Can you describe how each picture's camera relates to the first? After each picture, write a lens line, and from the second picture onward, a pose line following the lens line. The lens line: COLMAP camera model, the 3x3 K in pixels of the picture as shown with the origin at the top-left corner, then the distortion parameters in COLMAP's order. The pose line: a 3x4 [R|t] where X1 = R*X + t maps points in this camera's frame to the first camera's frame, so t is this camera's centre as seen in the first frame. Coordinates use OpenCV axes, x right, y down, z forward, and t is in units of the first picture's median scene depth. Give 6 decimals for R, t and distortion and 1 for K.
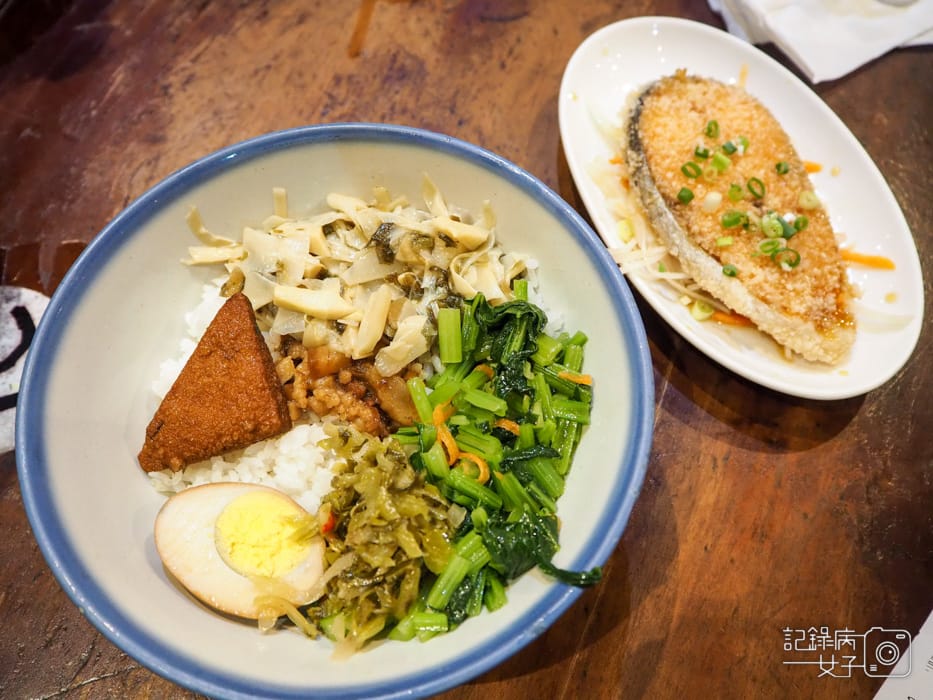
lens RADIAL K [[876.9, 0, 466.5], [0, 876.9, 350.0], [0, 0, 1]] dist [0.012669, 0.009244]
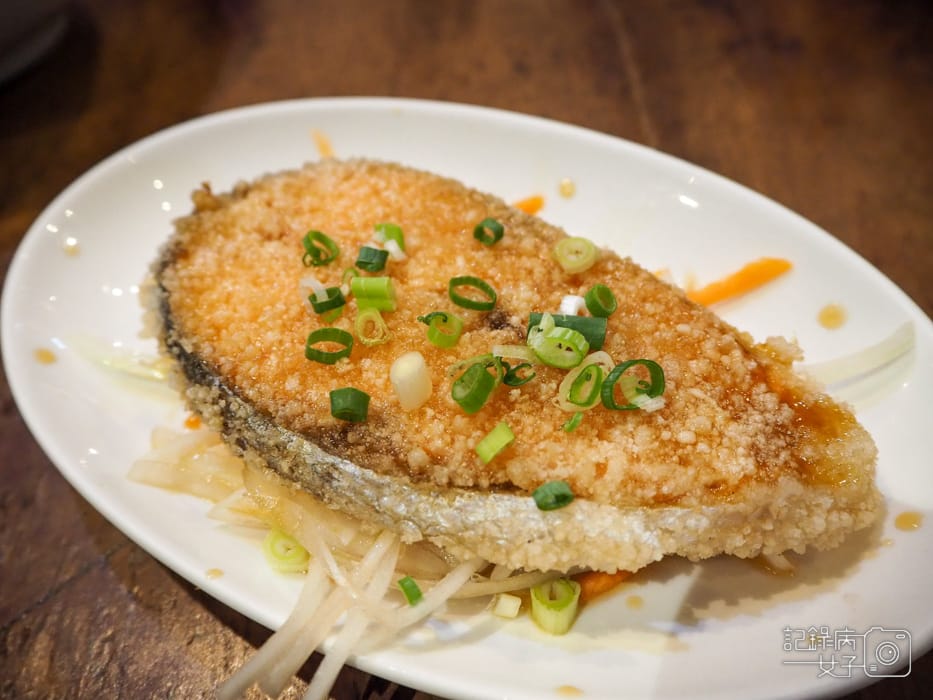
lens RADIAL K [[876.9, 0, 466.5], [0, 876.9, 350.0], [0, 0, 1]] dist [0.012669, 0.009244]
pose [[0.776390, -0.566489, 0.276240, 0.191659], [0.613204, 0.780219, -0.123446, -0.110942], [-0.145596, 0.265234, 0.953128, 0.593110]]
